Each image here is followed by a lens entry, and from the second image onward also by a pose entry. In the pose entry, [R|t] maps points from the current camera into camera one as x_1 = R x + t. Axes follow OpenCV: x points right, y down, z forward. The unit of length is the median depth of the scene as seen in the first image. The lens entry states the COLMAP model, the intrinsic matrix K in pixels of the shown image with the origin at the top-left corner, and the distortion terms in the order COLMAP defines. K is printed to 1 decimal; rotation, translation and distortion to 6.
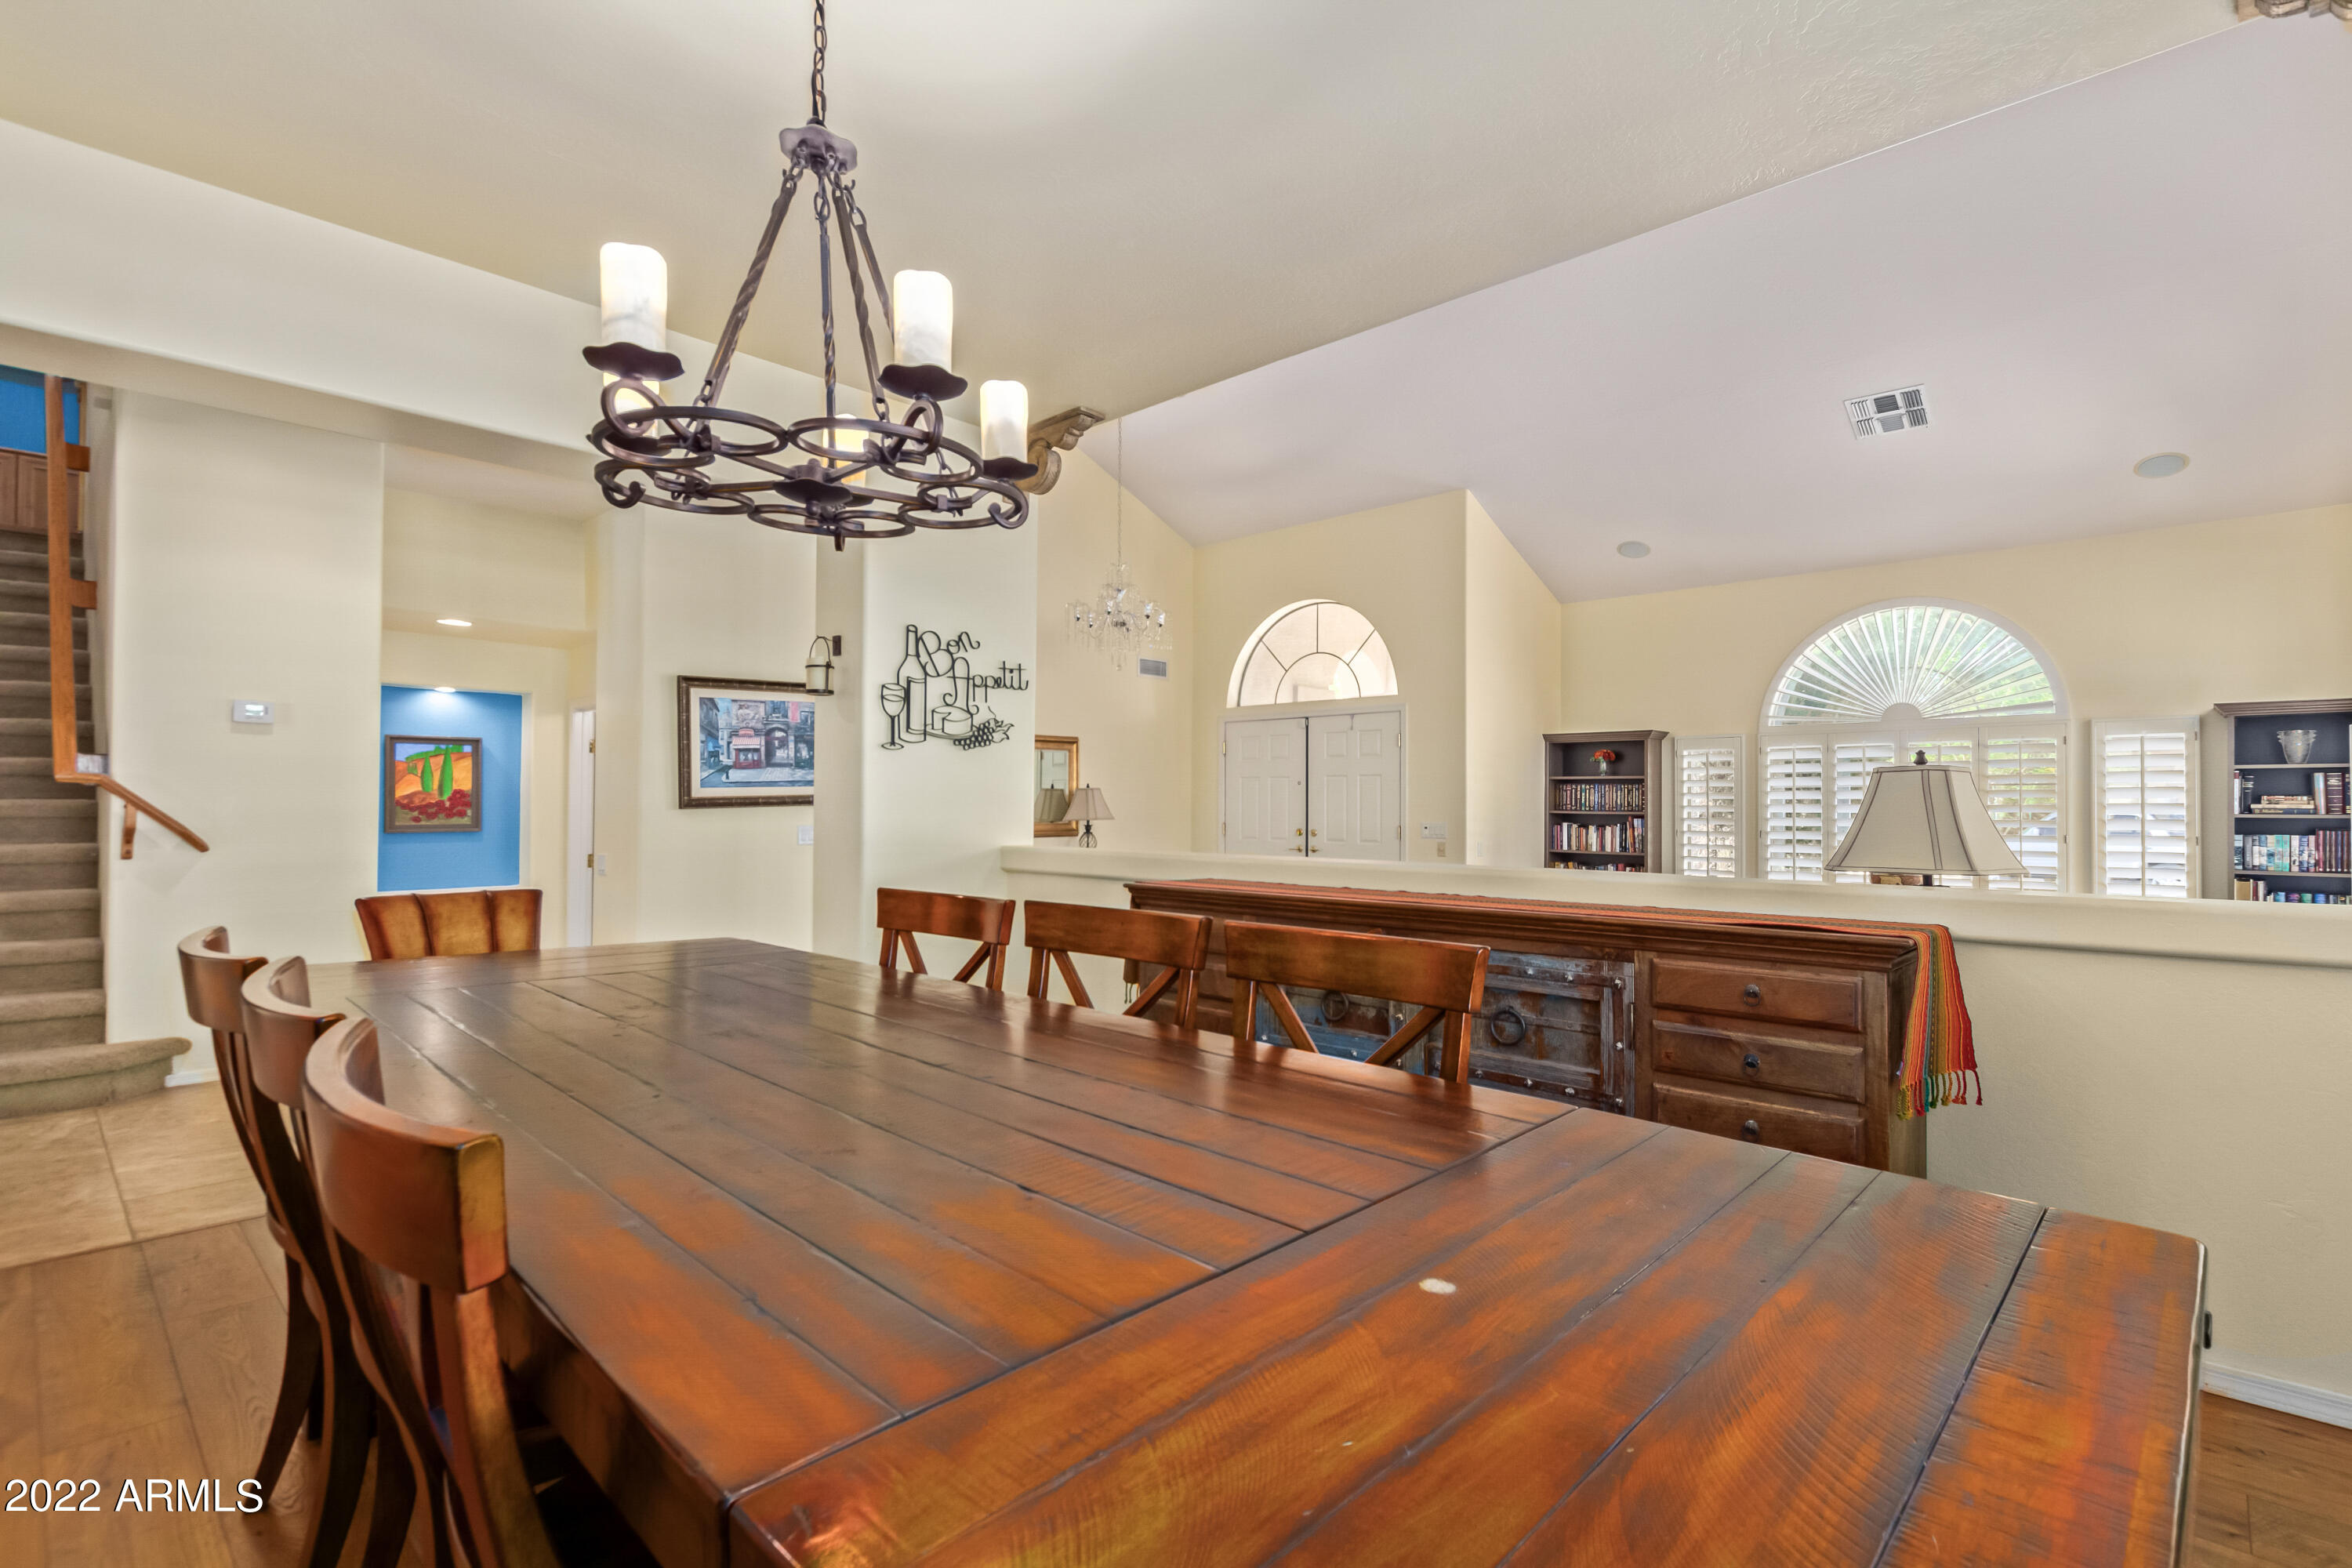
lens RADIAL K [[1081.1, 0, 1196.5], [0, 1081.1, 793.3], [0, 0, 1]] dist [0.002755, 0.000152]
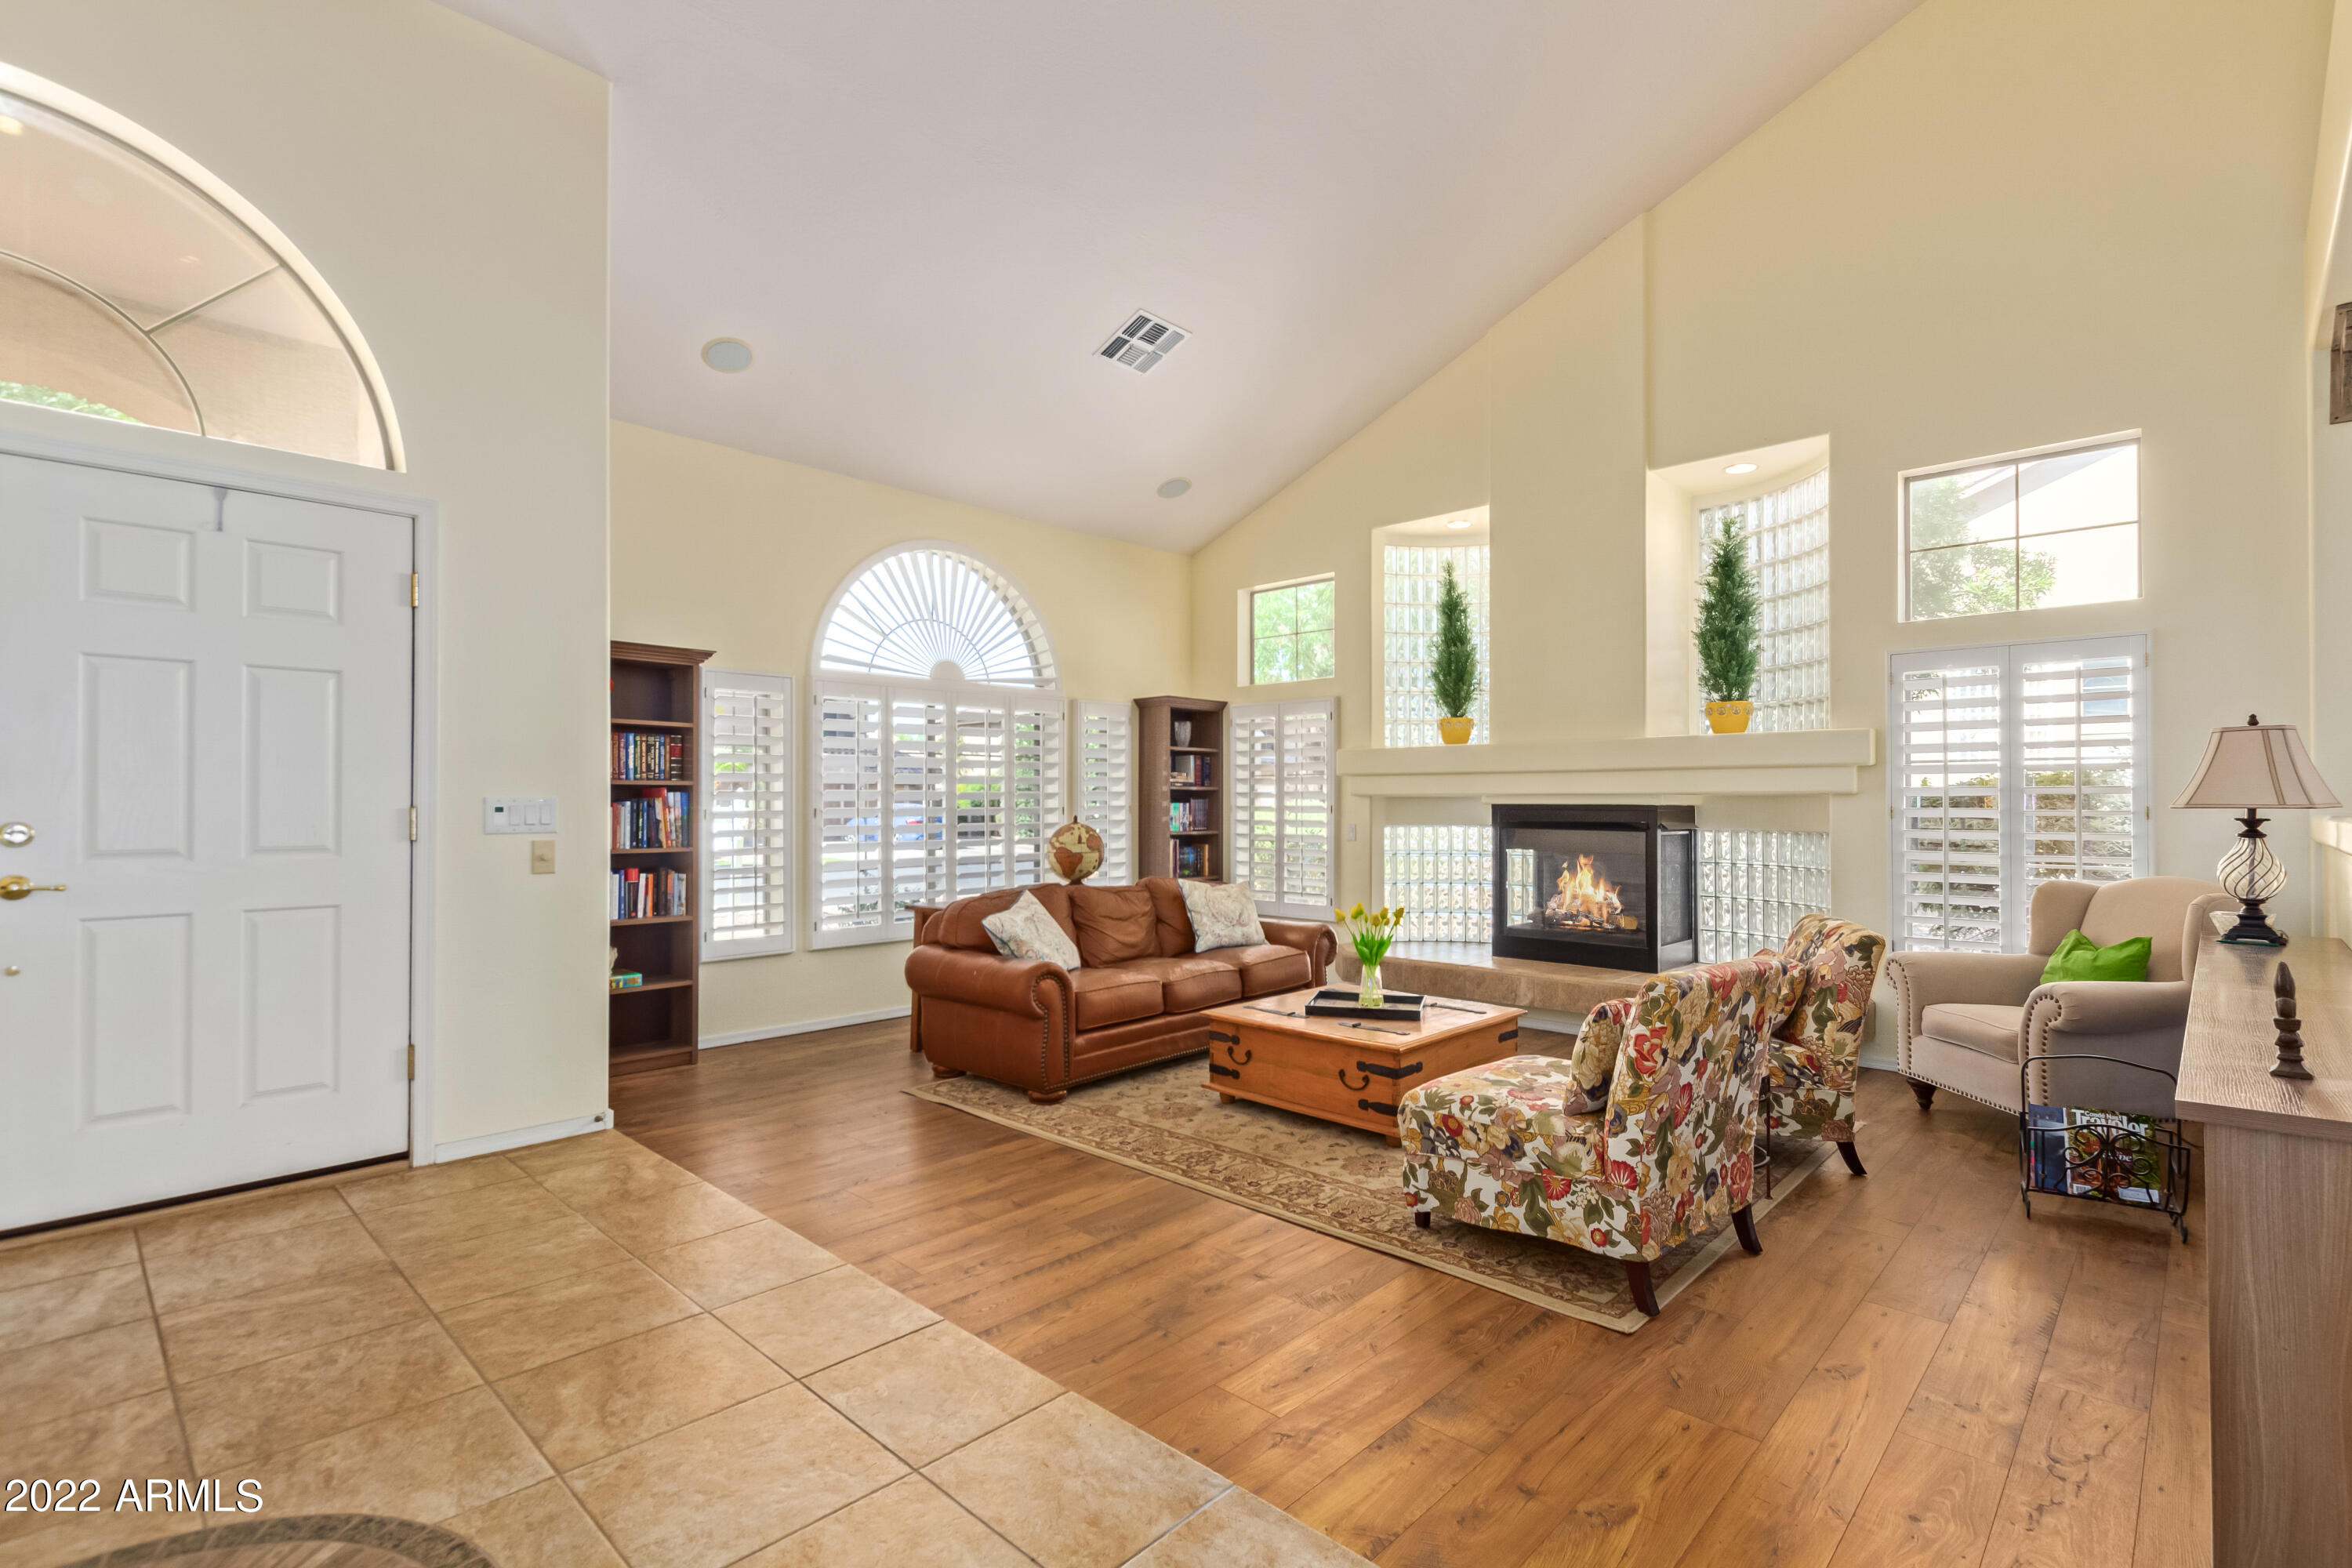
lens RADIAL K [[1081.1, 0, 1196.5], [0, 1081.1, 793.3], [0, 0, 1]] dist [0.002755, 0.000152]
pose [[0.020003, 0.004444, 0.999790, -0.243956], [-0.010836, 0.999932, -0.004228, 0.028804], [-0.999741, -0.010749, 0.020049, 0.846337]]
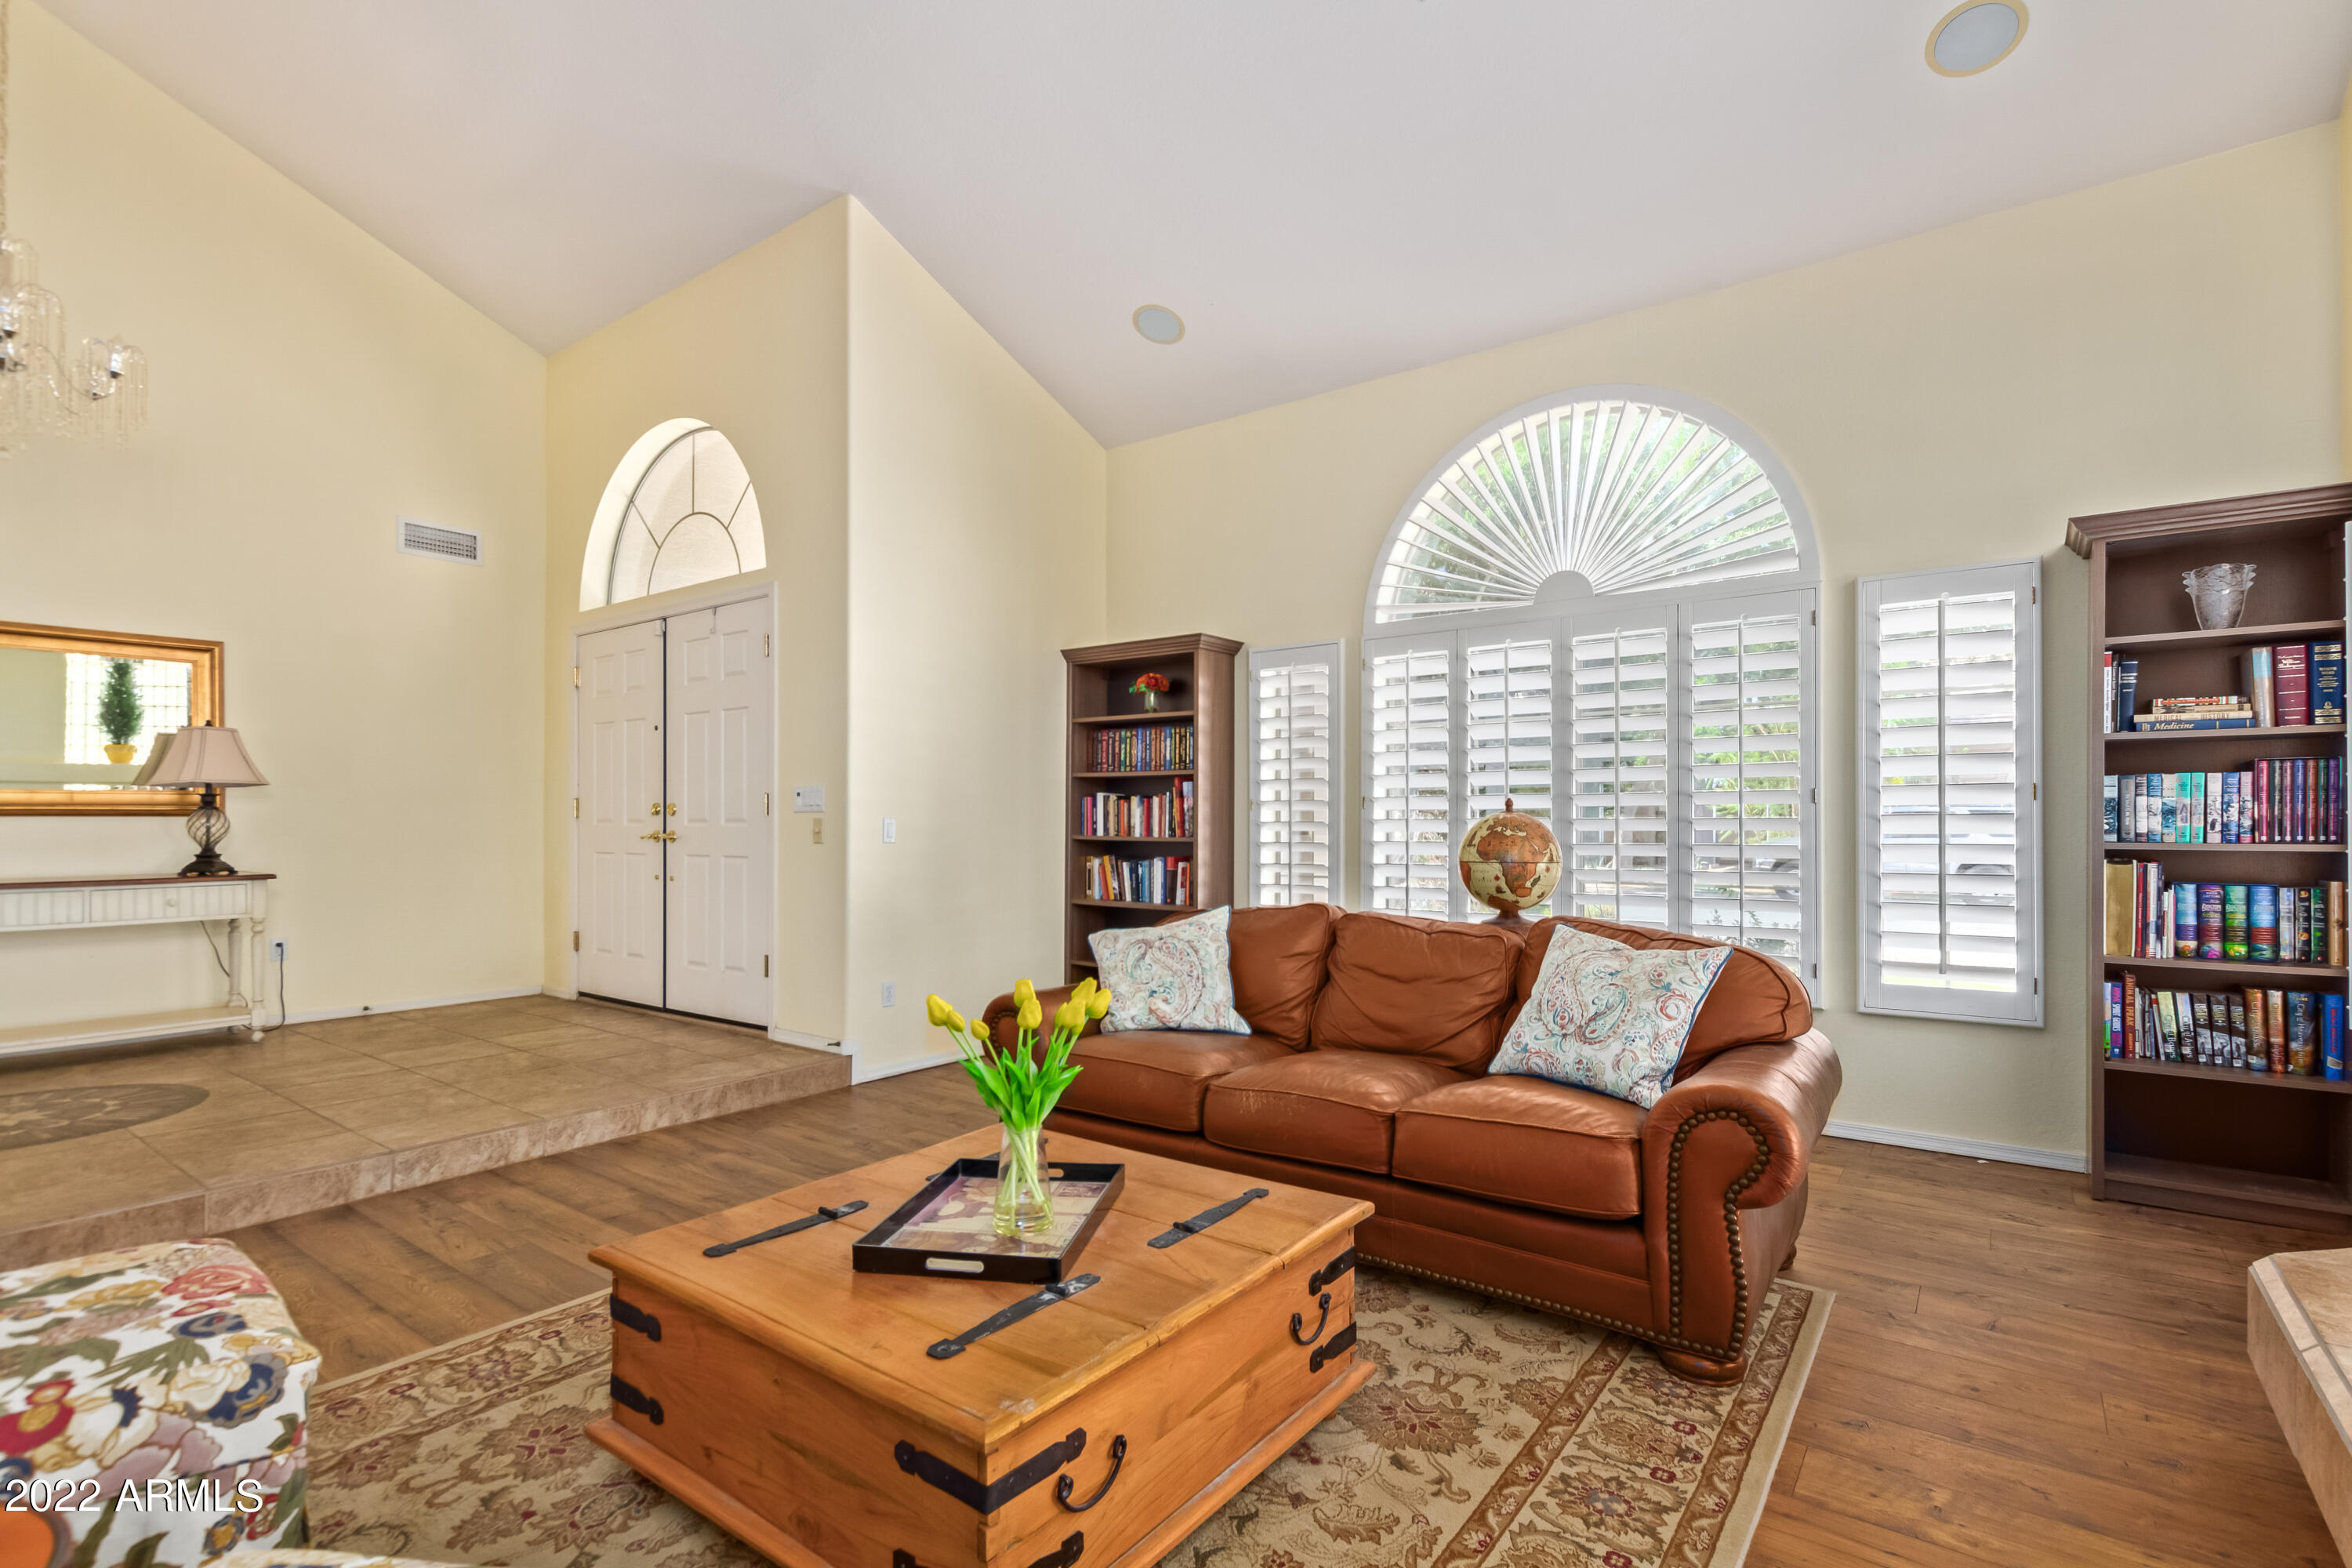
lens RADIAL K [[1094.3, 0, 1195.4], [0, 1094.3, 818.6], [0, 0, 1]] dist [0.009852, 0.000125]
pose [[0.995076, -0.005643, 0.098952, 0.429394], [0.004768, 0.999947, 0.009077, 0.047467], [-0.098998, -0.008560, 0.995051, 0.470464]]
